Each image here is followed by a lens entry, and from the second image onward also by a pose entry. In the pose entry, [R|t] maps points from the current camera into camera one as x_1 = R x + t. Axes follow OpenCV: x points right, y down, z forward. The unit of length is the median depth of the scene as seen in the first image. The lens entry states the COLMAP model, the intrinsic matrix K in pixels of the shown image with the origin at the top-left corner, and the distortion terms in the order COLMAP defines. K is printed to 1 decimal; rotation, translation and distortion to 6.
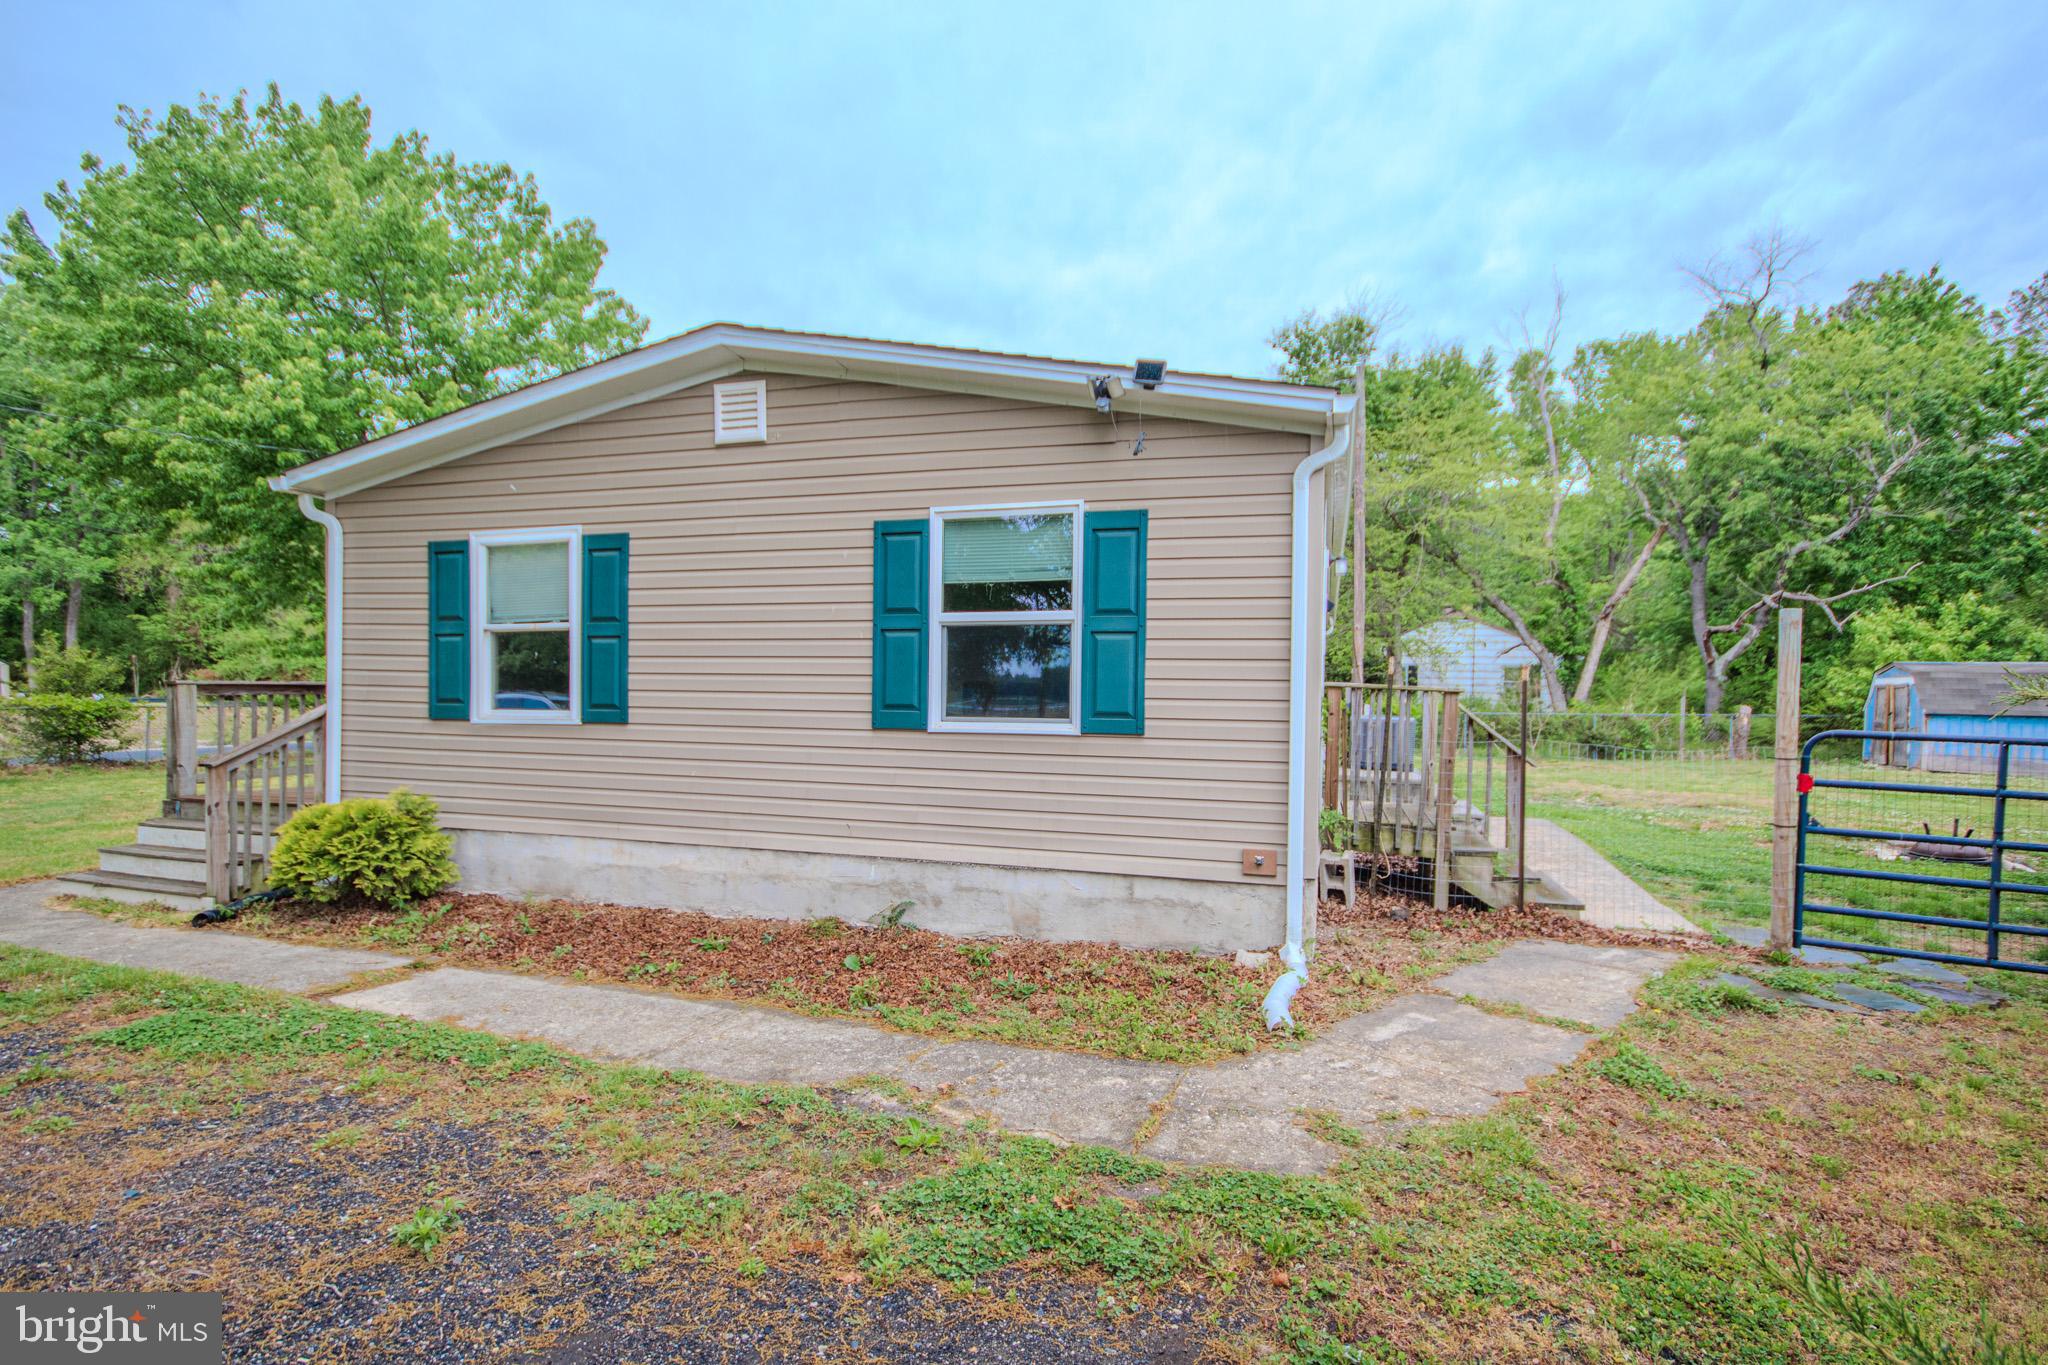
lens RADIAL K [[946.3, 0, 1031.3], [0, 946.3, 711.8], [0, 0, 1]] dist [0.002246, -0.007272]
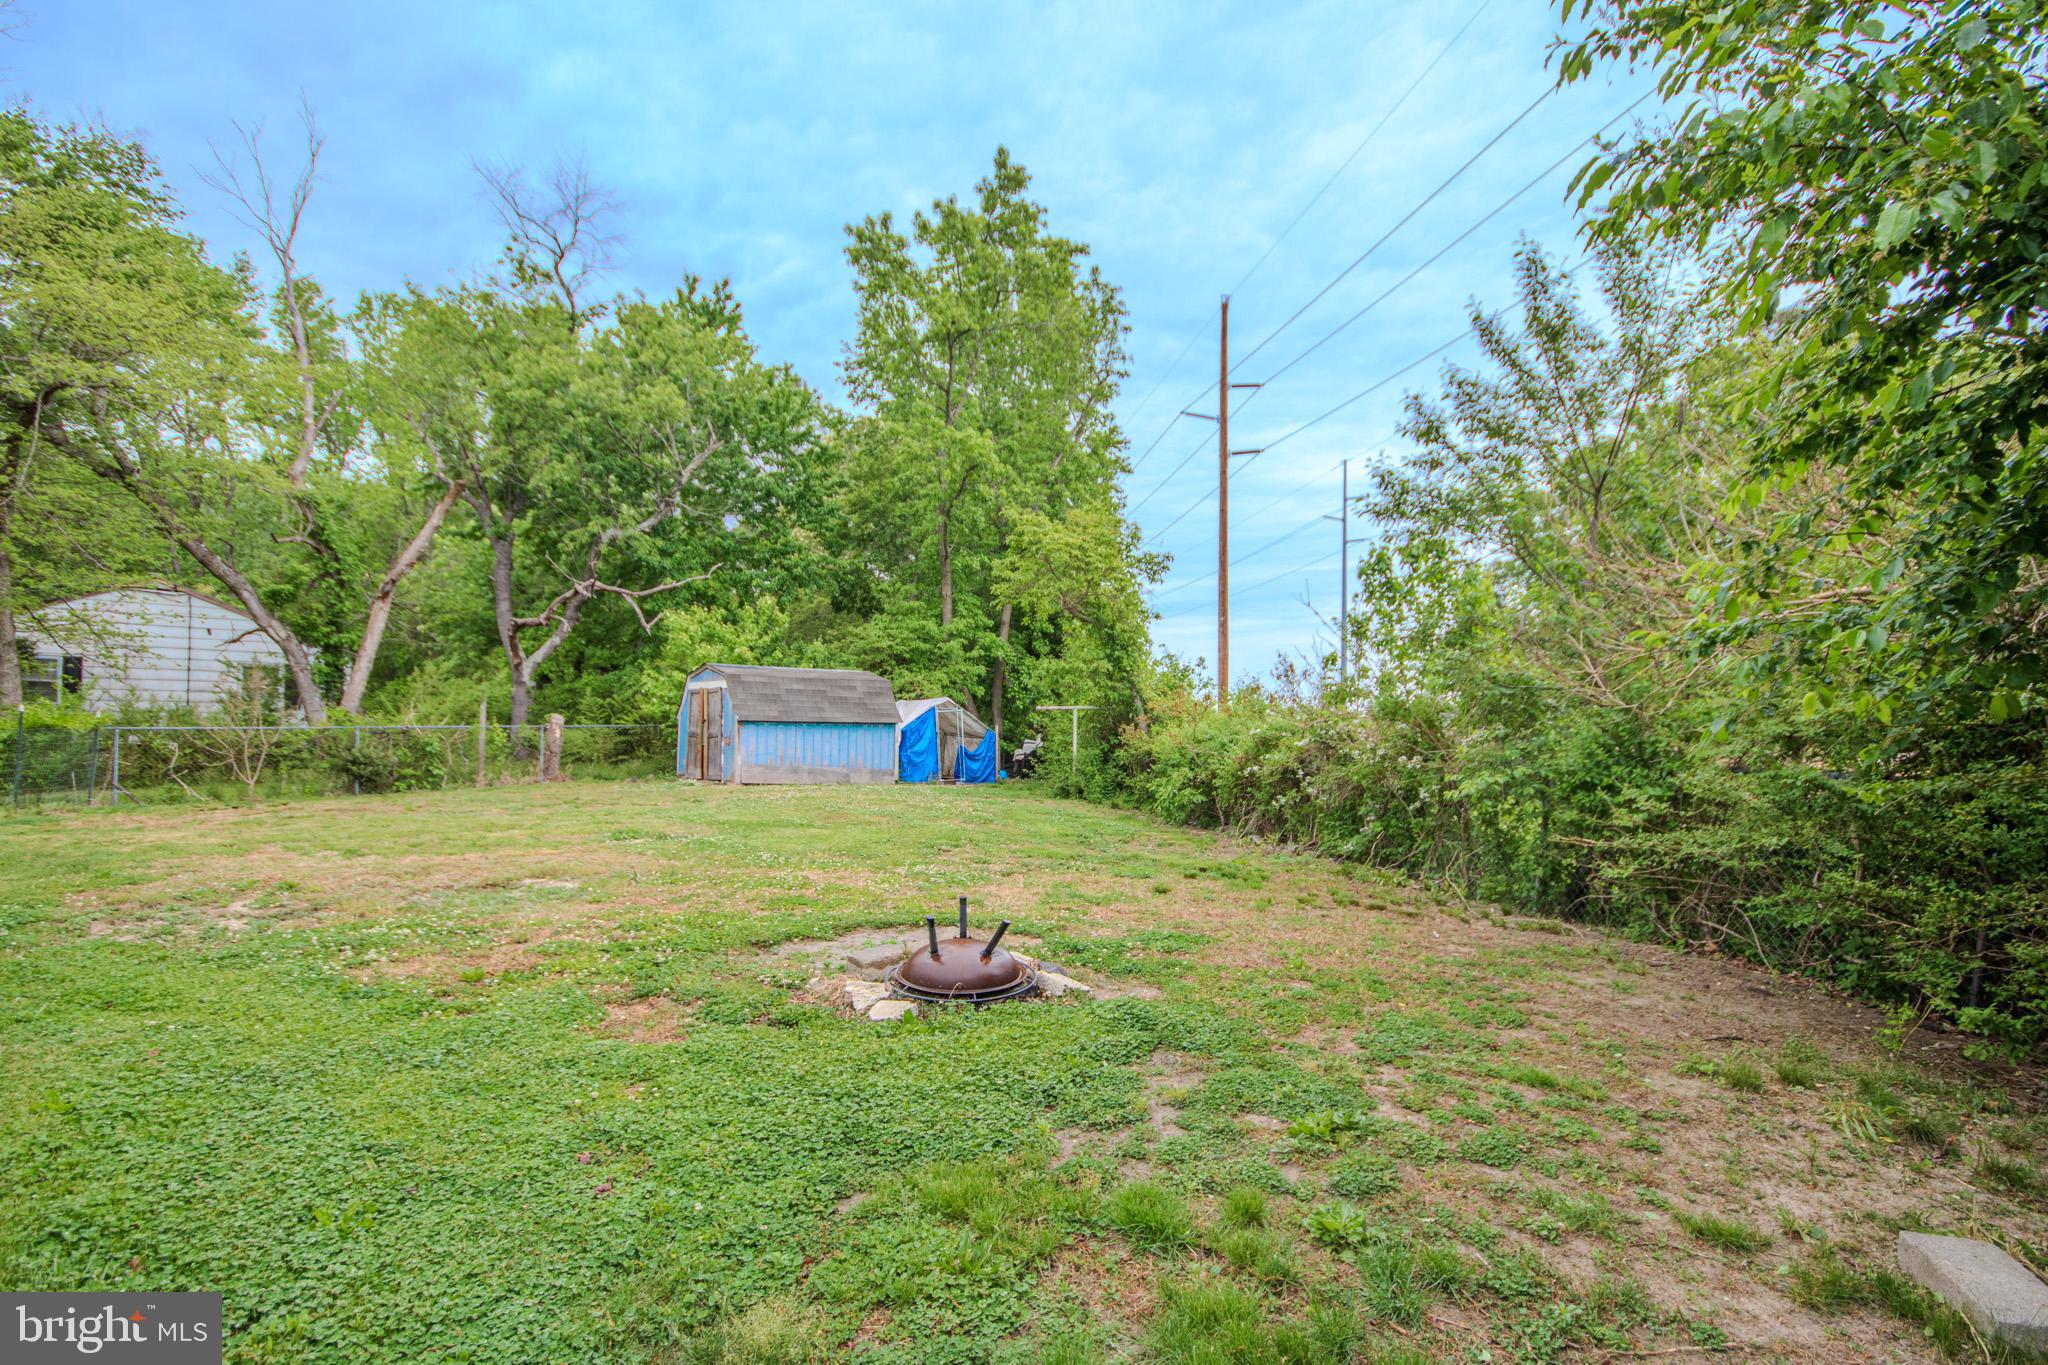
lens RADIAL K [[946.3, 0, 1031.3], [0, 946.3, 711.8], [0, 0, 1]] dist [0.002246, -0.007272]
pose [[0.435530, 0.004550, 0.900163, 0.192206], [0.017107, 0.999765, -0.013330, 0.008449], [-0.900011, 0.021205, 0.435350, 0.267780]]
